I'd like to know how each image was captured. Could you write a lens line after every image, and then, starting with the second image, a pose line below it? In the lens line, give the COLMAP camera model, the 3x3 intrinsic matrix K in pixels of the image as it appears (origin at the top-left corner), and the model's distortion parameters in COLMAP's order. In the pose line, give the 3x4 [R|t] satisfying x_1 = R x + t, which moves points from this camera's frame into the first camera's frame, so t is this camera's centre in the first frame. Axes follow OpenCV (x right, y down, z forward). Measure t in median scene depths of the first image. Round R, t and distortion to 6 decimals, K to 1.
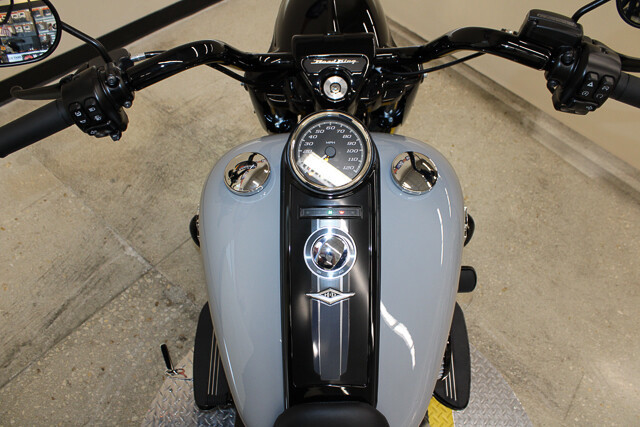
lens RADIAL K [[532.0, 0, 320.0], [0, 532.0, 213.5], [0, 0, 1]] dist [-0.159237, 0.148161]
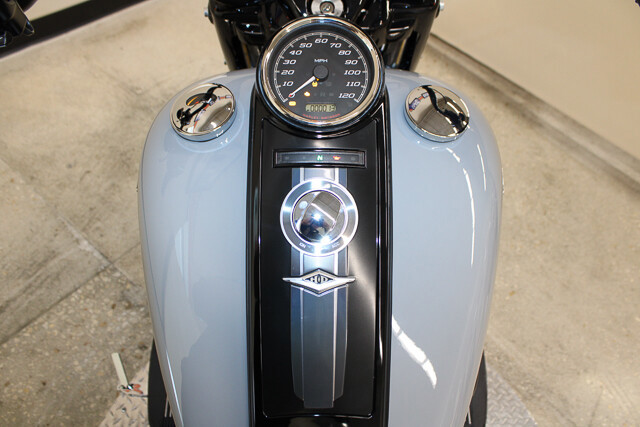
lens RADIAL K [[532.0, 0, 320.0], [0, 532.0, 213.5], [0, 0, 1]] dist [-0.159237, 0.148161]
pose [[0.999591, 0.008421, 0.027333, 0.000672], [-0.007889, 0.999779, -0.019504, 0.035514], [-0.027491, 0.019280, 0.999436, 0.140810]]
